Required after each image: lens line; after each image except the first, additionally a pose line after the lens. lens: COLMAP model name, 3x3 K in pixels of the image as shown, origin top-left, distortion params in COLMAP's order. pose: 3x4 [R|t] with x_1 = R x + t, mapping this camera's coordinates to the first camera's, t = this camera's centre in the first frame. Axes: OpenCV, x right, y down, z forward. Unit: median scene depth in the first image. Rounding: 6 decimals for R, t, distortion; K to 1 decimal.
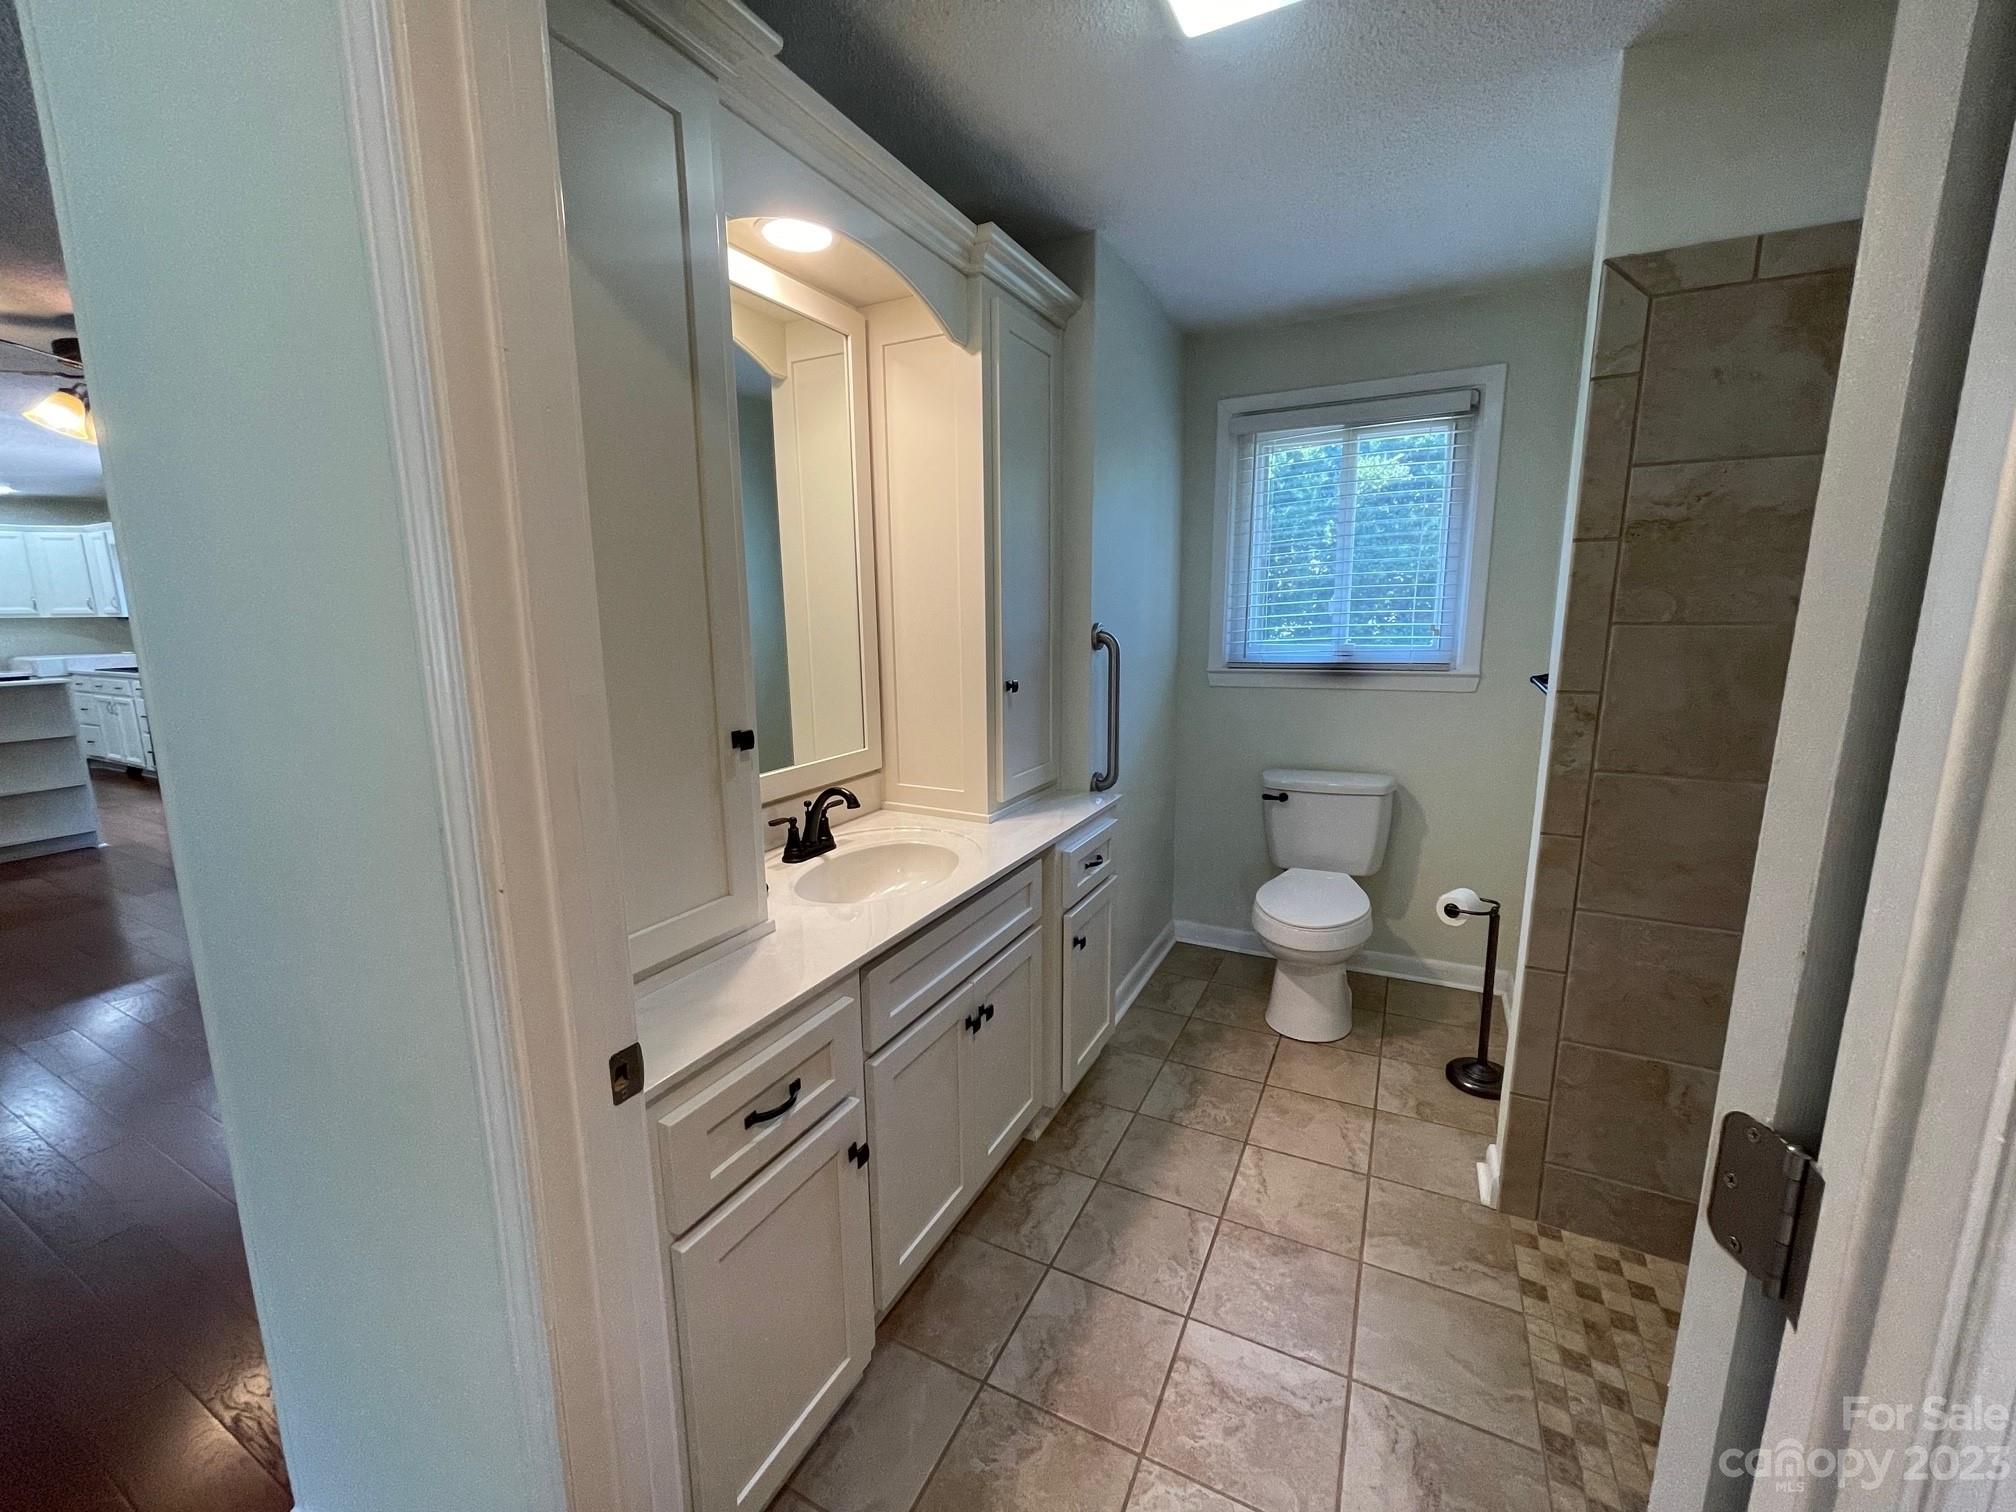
lens RADIAL K [[826.0, 0, 1018.3], [0, 826.0, 755.9], [0, 0, 1]] dist [0.001875, 0.001237]
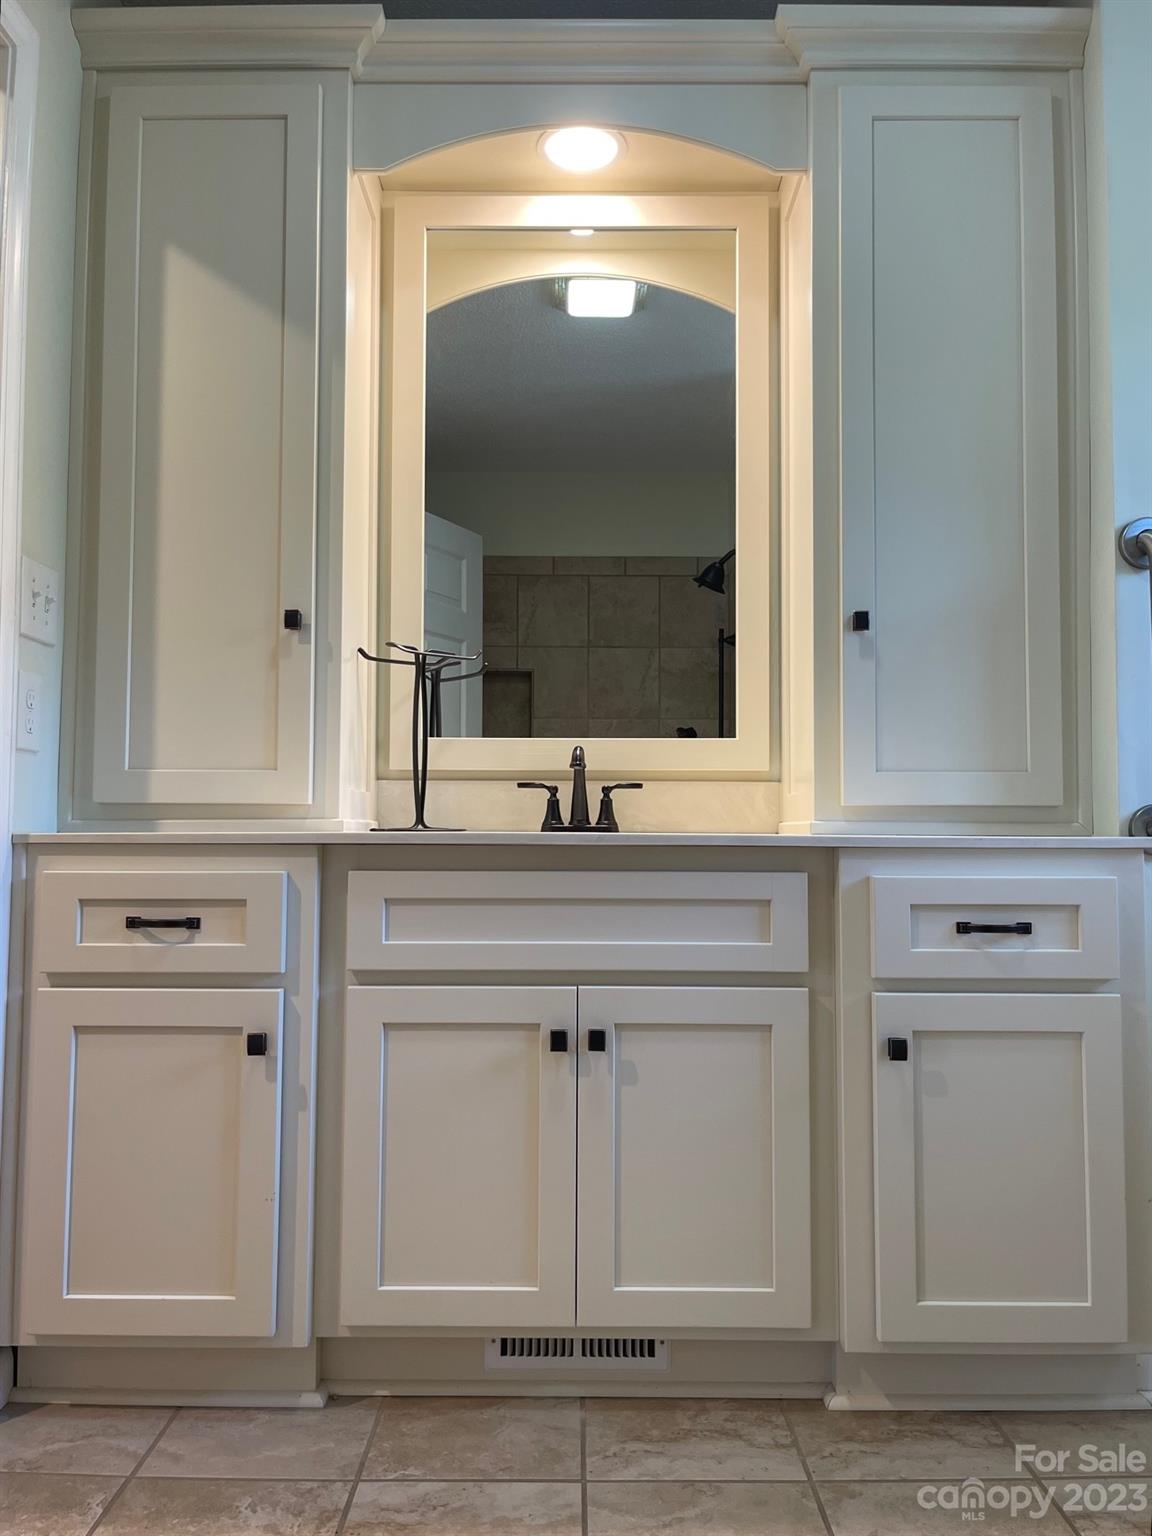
lens RADIAL K [[1248.5, 0, 580.8], [0, 1248.5, 778.3], [0, 0, 1]] dist [0.038680, -0.055179]
pose [[0.433113, -0.044093, -0.900261, 0.904135], [-0.169153, 0.977080, -0.129235, 0.232461], [0.885325, 0.208255, 0.415727, 0.508844]]
